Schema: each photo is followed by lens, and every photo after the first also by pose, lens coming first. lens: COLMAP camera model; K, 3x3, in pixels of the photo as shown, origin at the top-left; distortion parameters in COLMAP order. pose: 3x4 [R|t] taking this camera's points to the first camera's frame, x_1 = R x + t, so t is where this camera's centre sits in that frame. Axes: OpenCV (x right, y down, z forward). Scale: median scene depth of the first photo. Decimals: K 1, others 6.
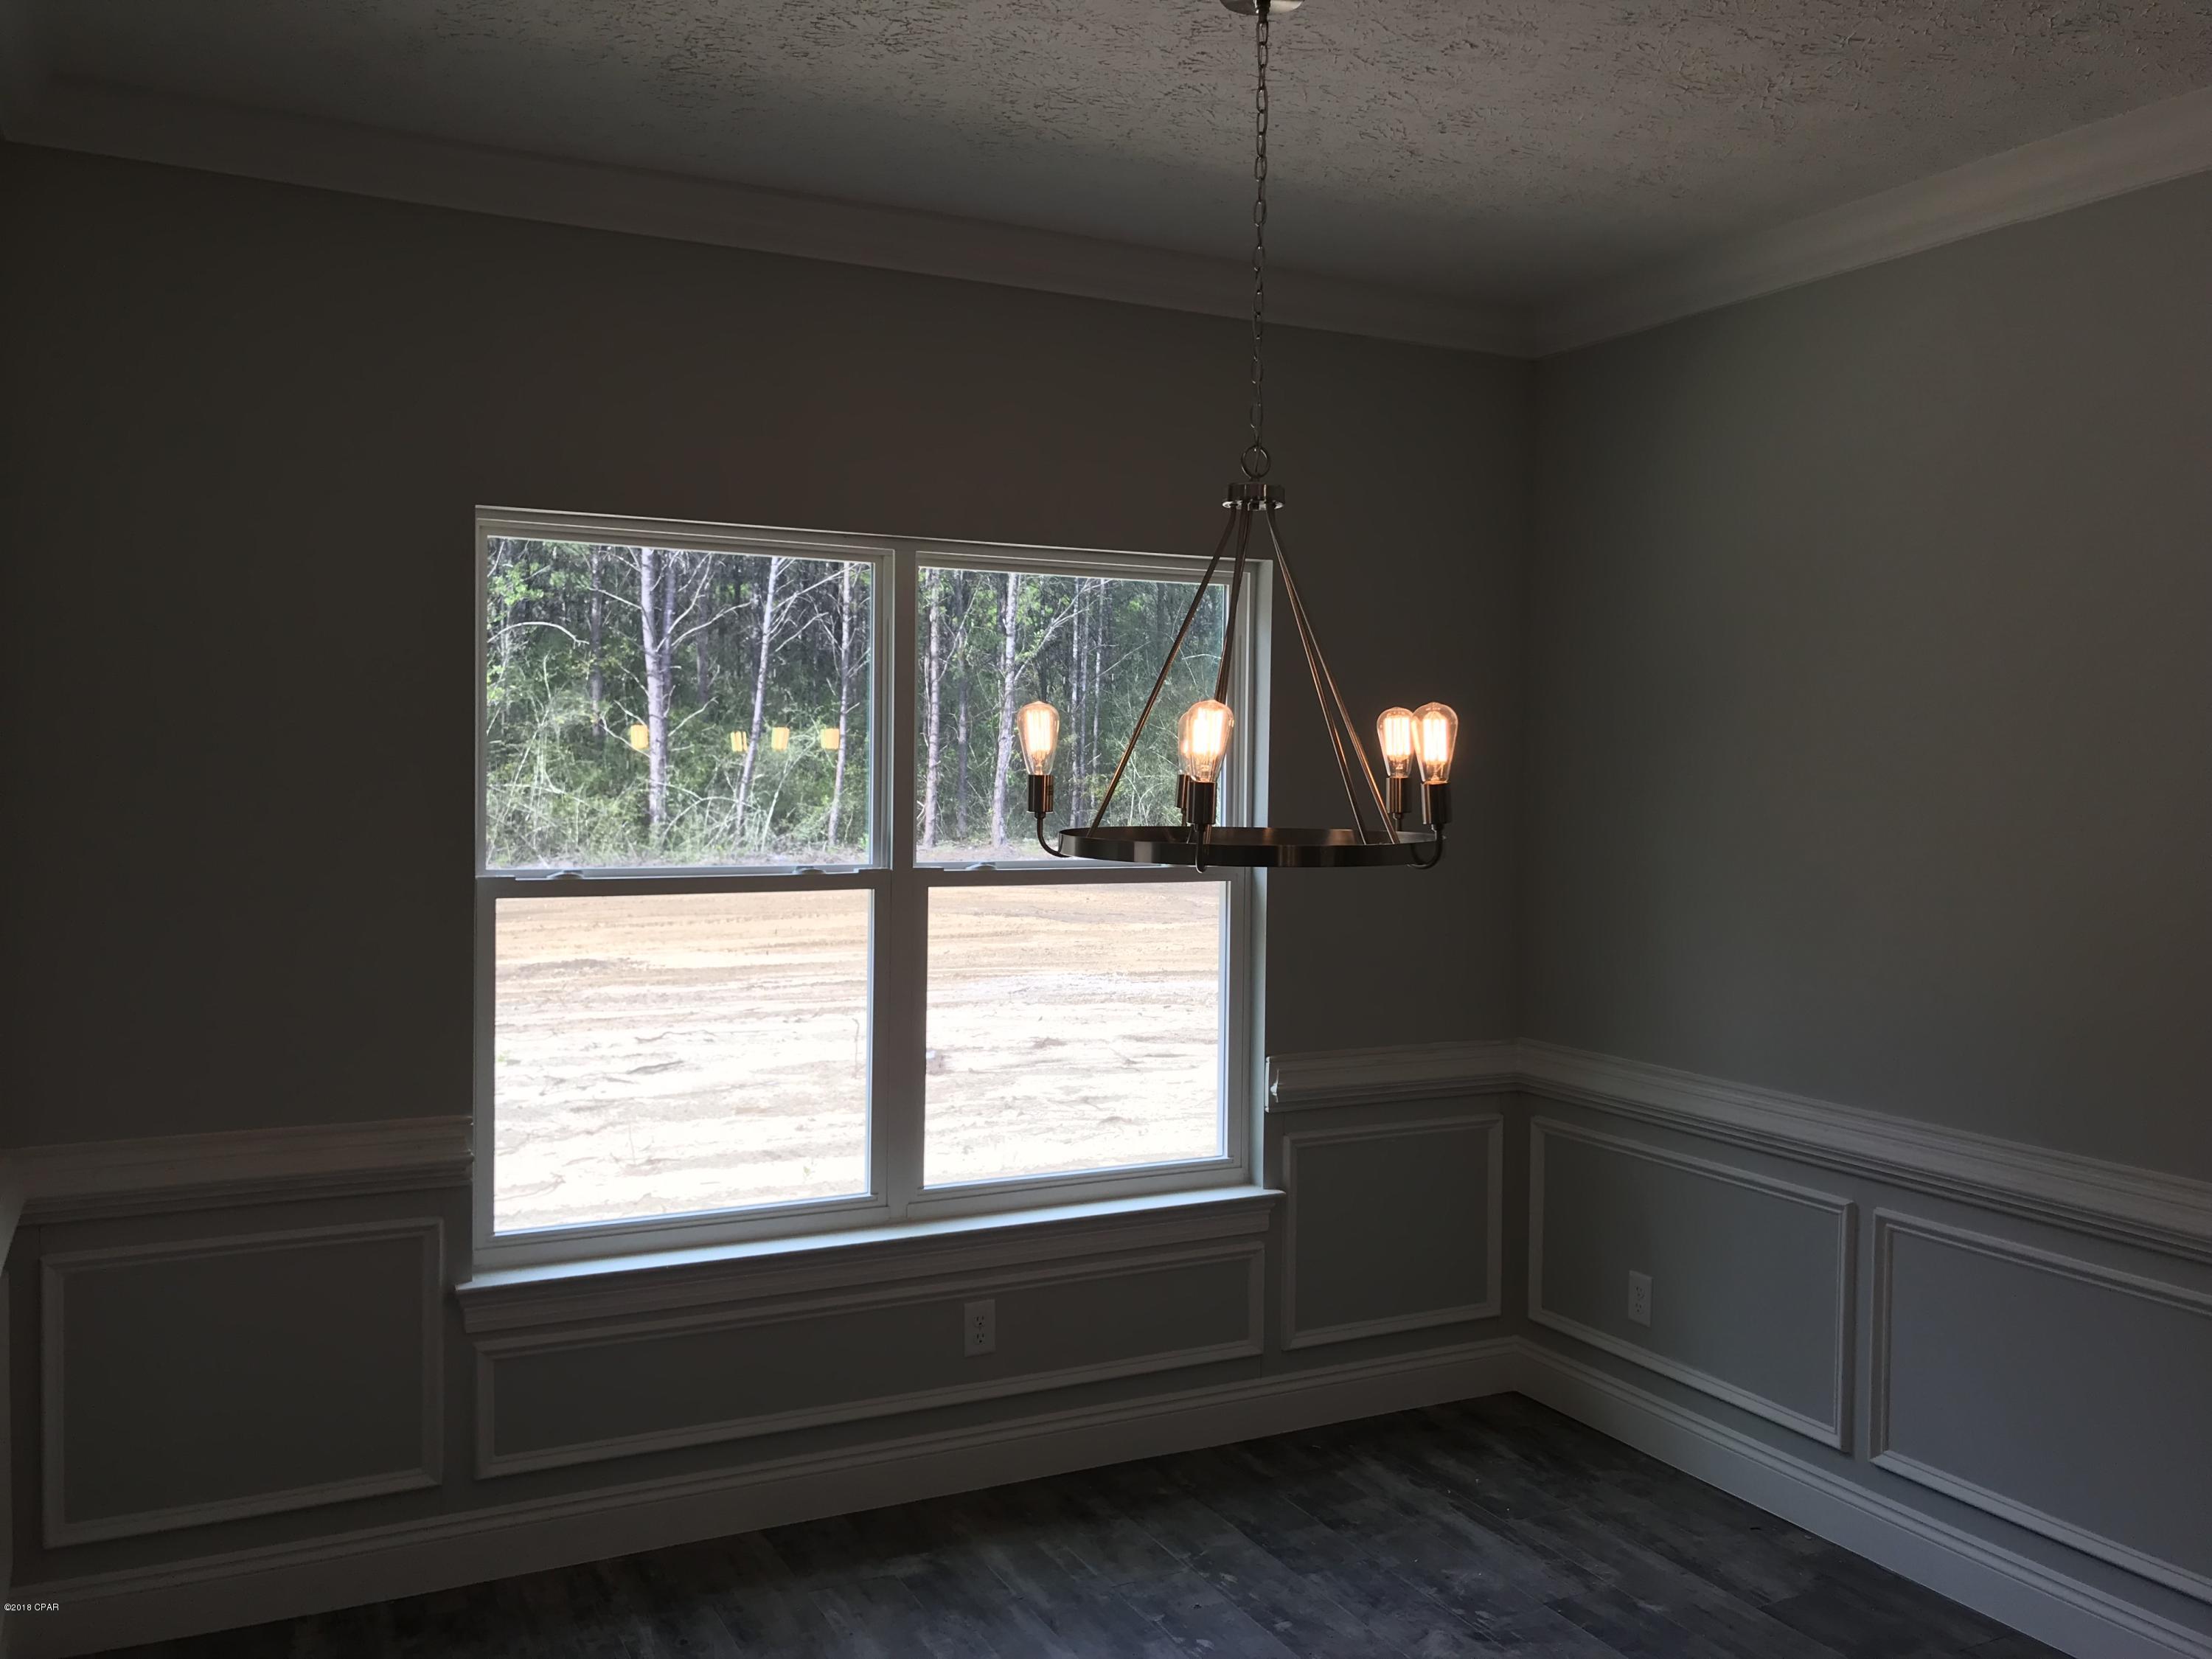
lens RADIAL K [[1798.8, 0, 1096.2], [0, 1798.8, 820.5], [0, 0, 1]] dist [0.031906, -0.029437]
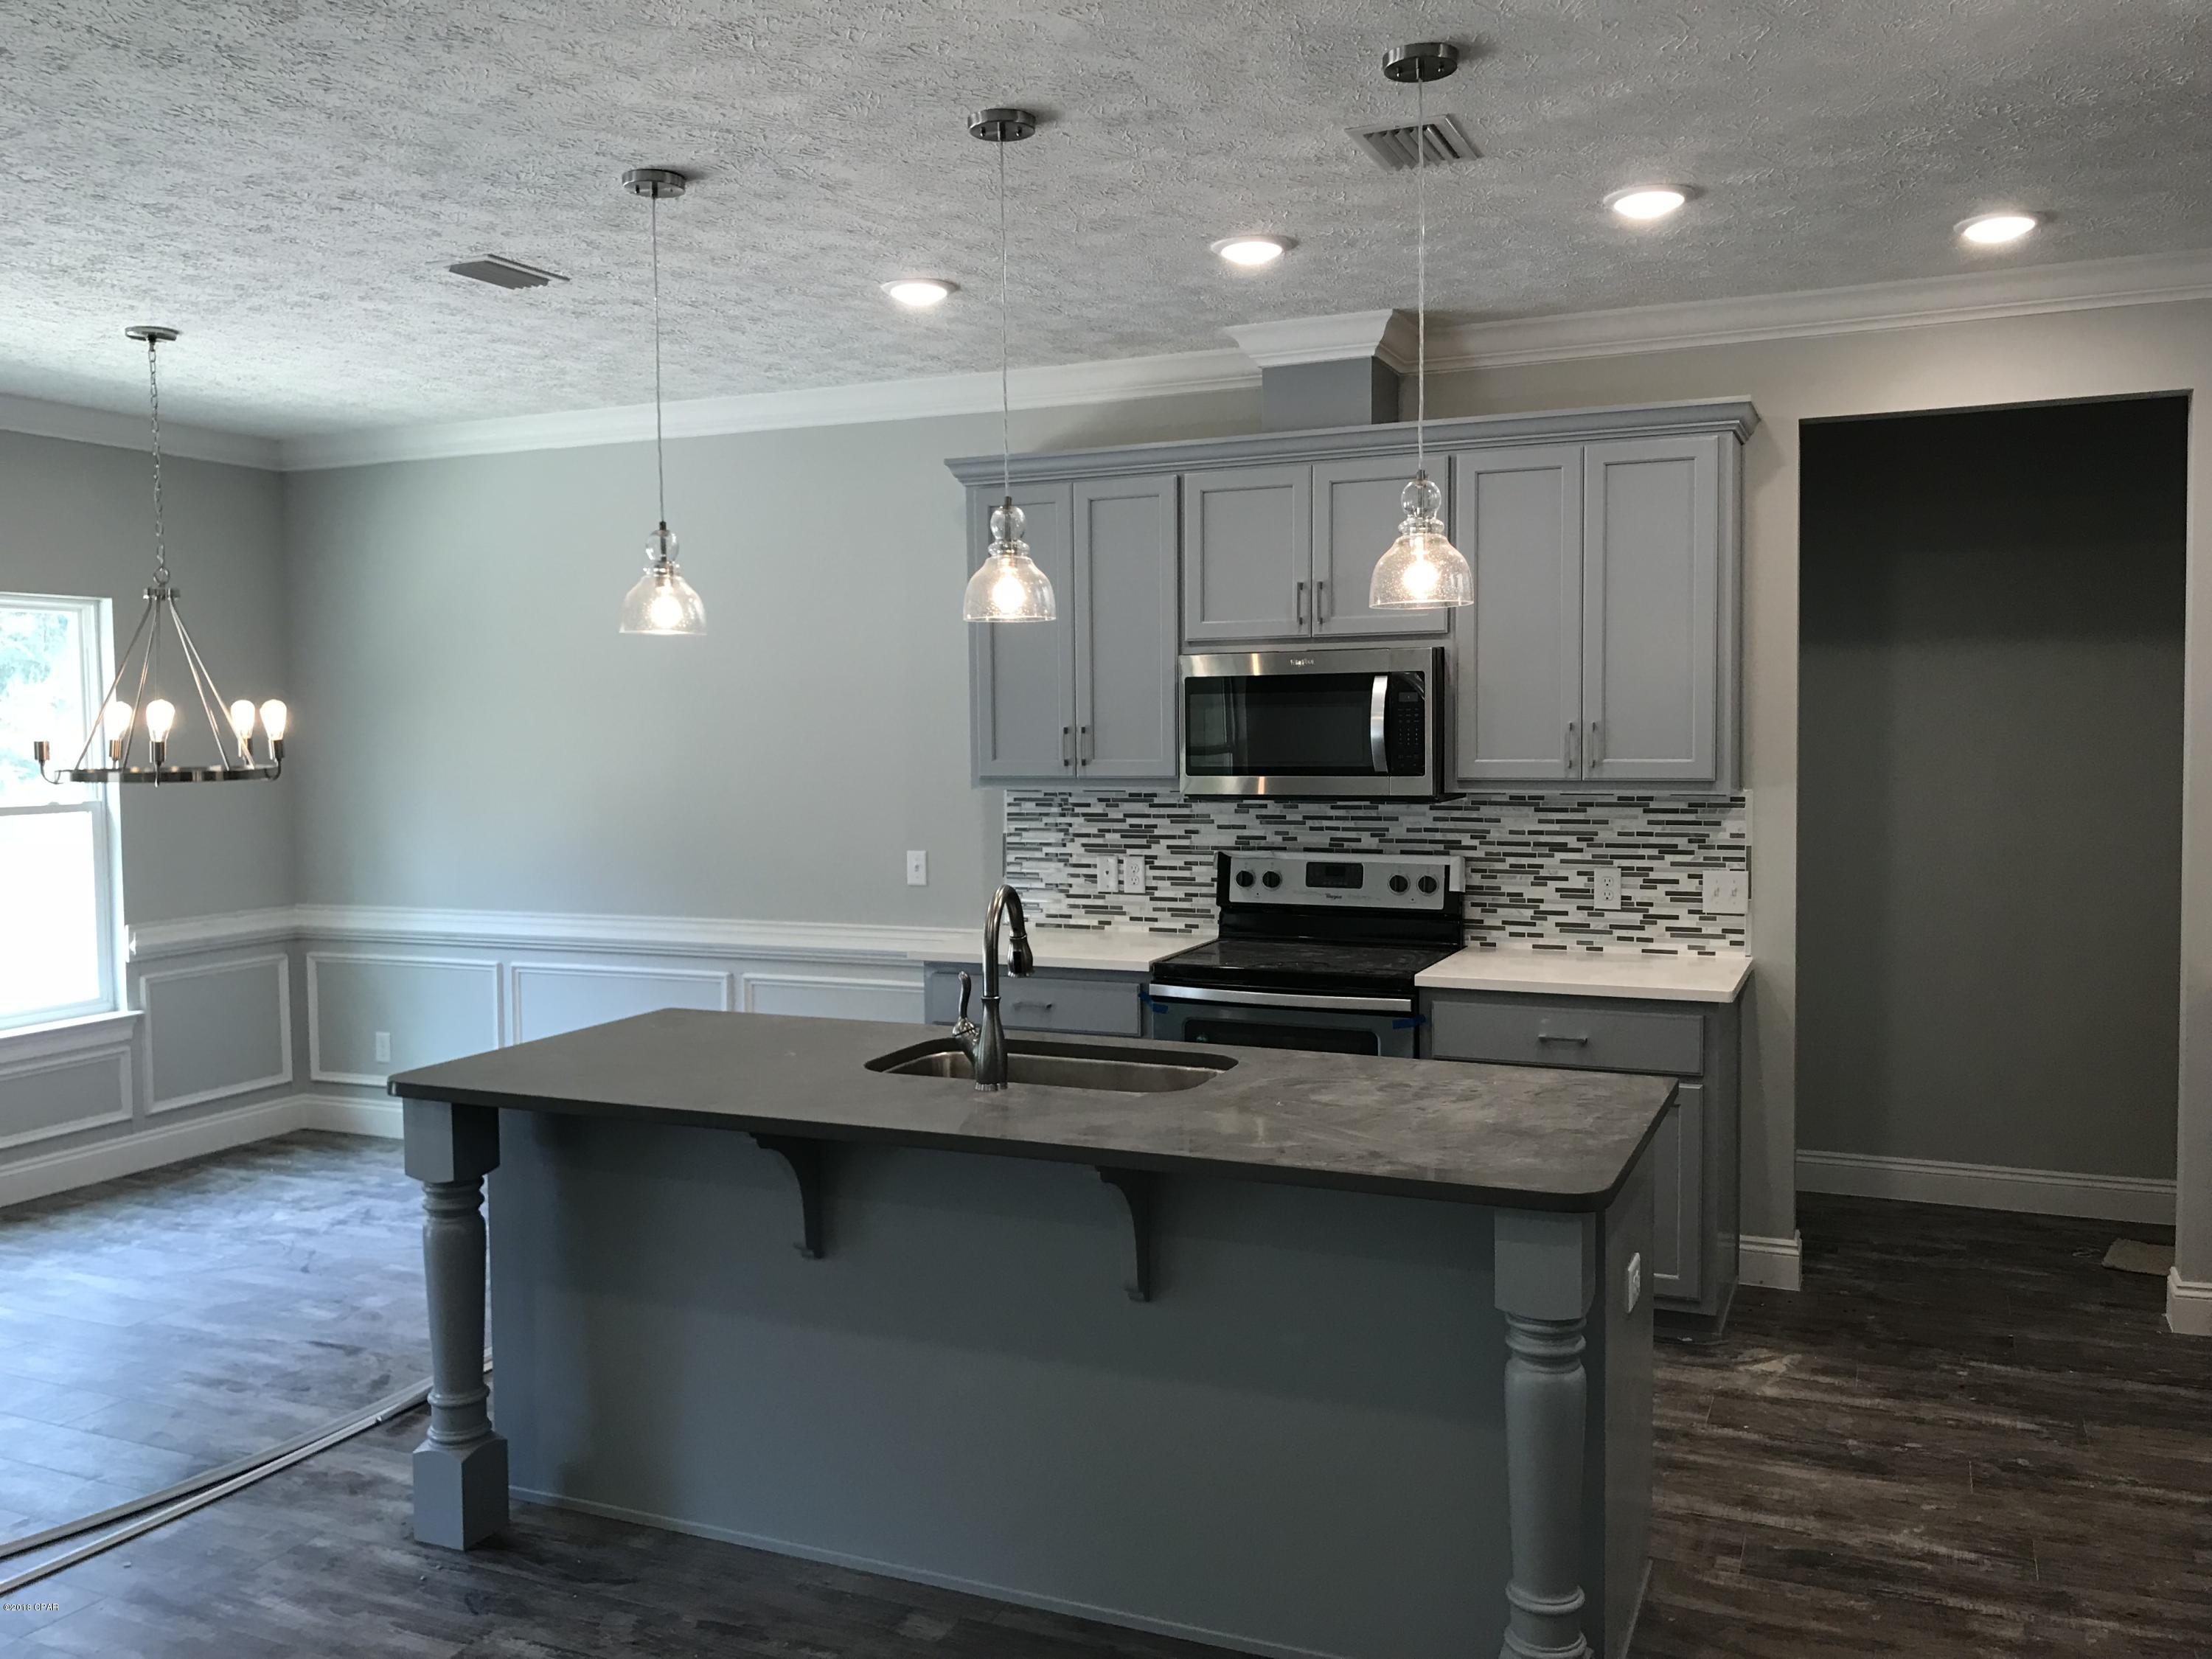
lens RADIAL K [[1798.8, 0, 1090.8], [0, 1798.8, 823.1], [0, 0, 1]] dist [0.031906, -0.029437]
pose [[0.772614, -0.053645, 0.632606, -0.238080], [0.039958, 0.998557, 0.035876, 0.022720], [-0.633618, -0.002440, 0.773642, -0.702610]]
